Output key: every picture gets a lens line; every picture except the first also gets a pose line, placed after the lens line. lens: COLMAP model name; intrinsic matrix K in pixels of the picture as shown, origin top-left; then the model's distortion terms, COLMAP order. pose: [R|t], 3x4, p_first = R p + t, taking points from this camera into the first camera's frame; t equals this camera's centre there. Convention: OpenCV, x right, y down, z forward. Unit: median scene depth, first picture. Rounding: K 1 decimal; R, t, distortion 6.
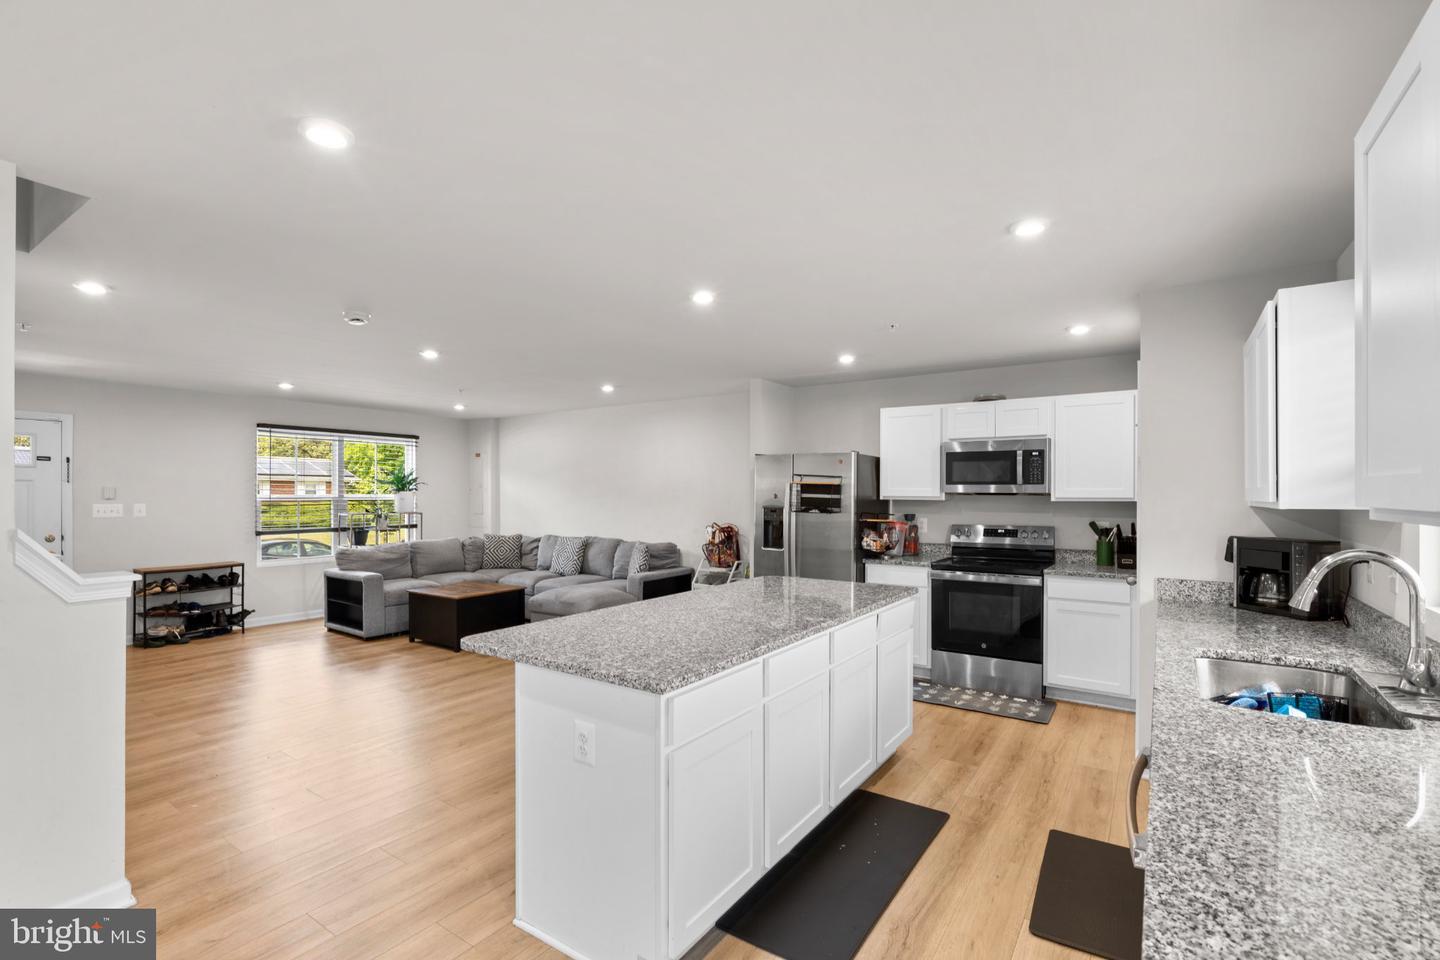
lens RADIAL K [[653.7, 0, 718.0], [0, 653.7, 494.7], [0, 0, 1]] dist [-0.005184, 0.002455]
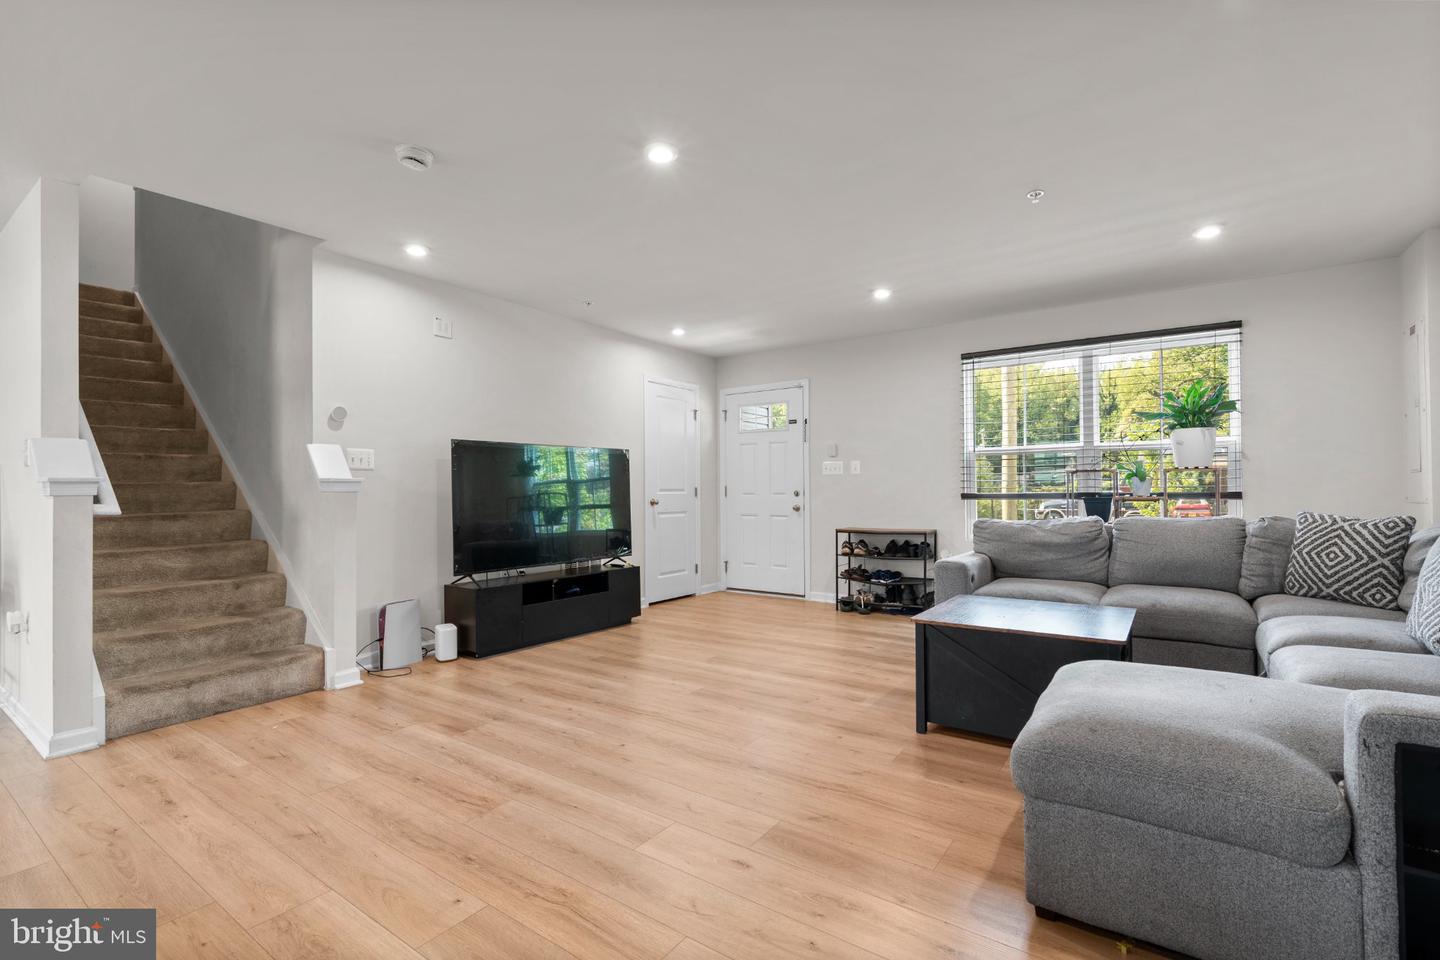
lens RADIAL K [[653.7, 0, 711.4], [0, 653.7, 485.1], [0, 0, 1]] dist [-0.005184, 0.002455]
pose [[-0.023908, -0.008558, -0.999678, 0.082477], [0.005532, 0.999947, -0.008693, 0.054564], [0.999699, -0.005738, -0.023859, 0.772498]]
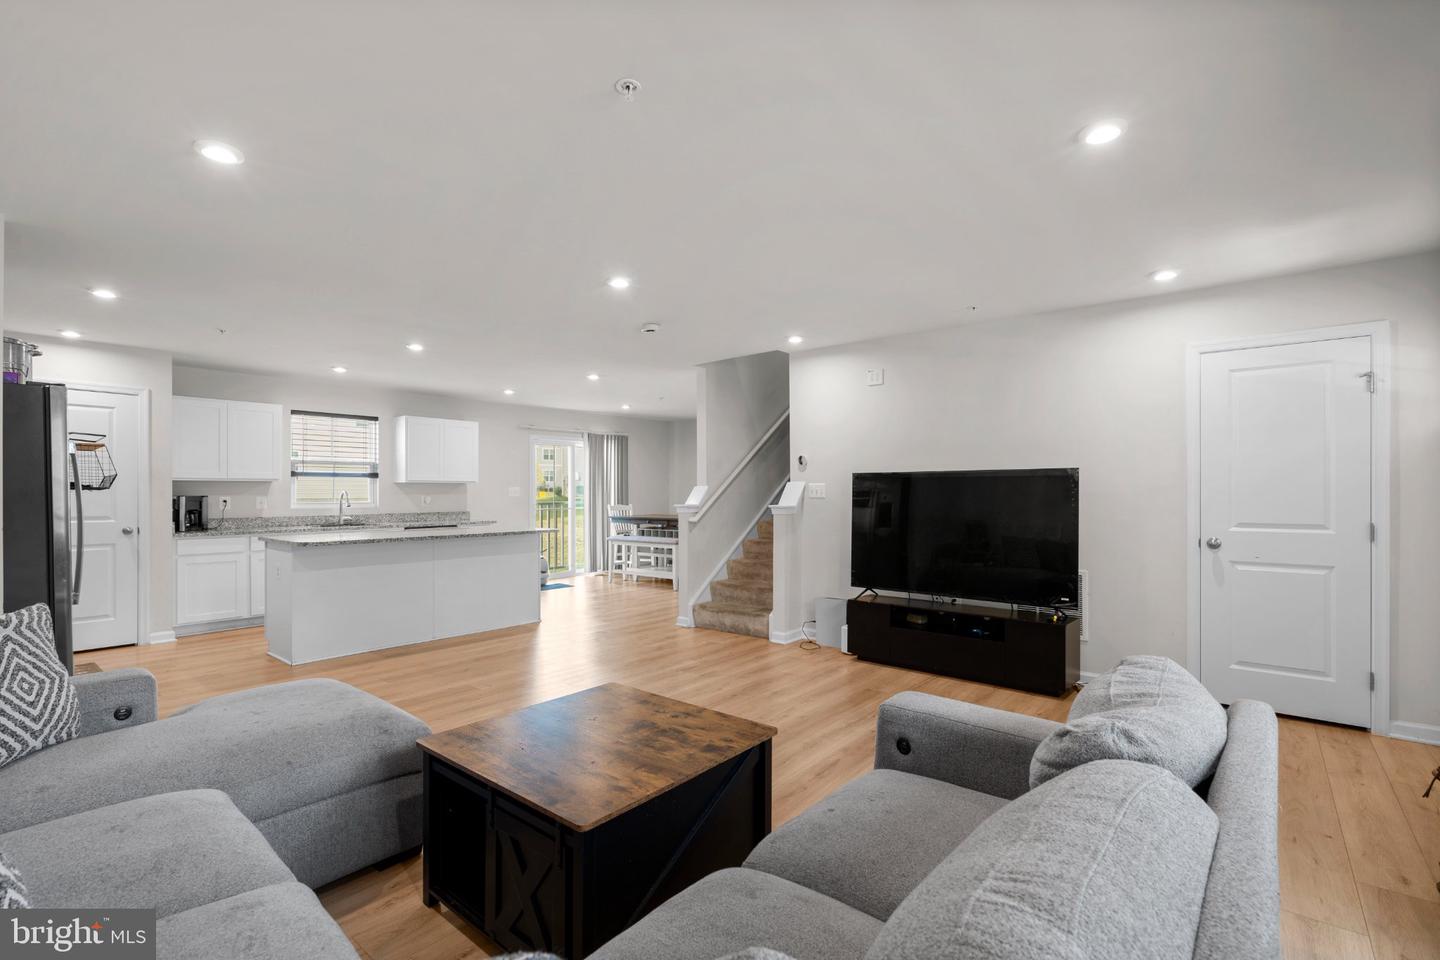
lens RADIAL K [[653.7, 0, 717.5], [0, 653.7, 489.9], [0, 0, 1]] dist [-0.005184, 0.002455]
pose [[-0.995431, 0.000839, 0.095478, -0.463059], [0.000781, 0.999999, -0.000638, 0.022658], [-0.095479, -0.000560, -0.995431, 1.289621]]
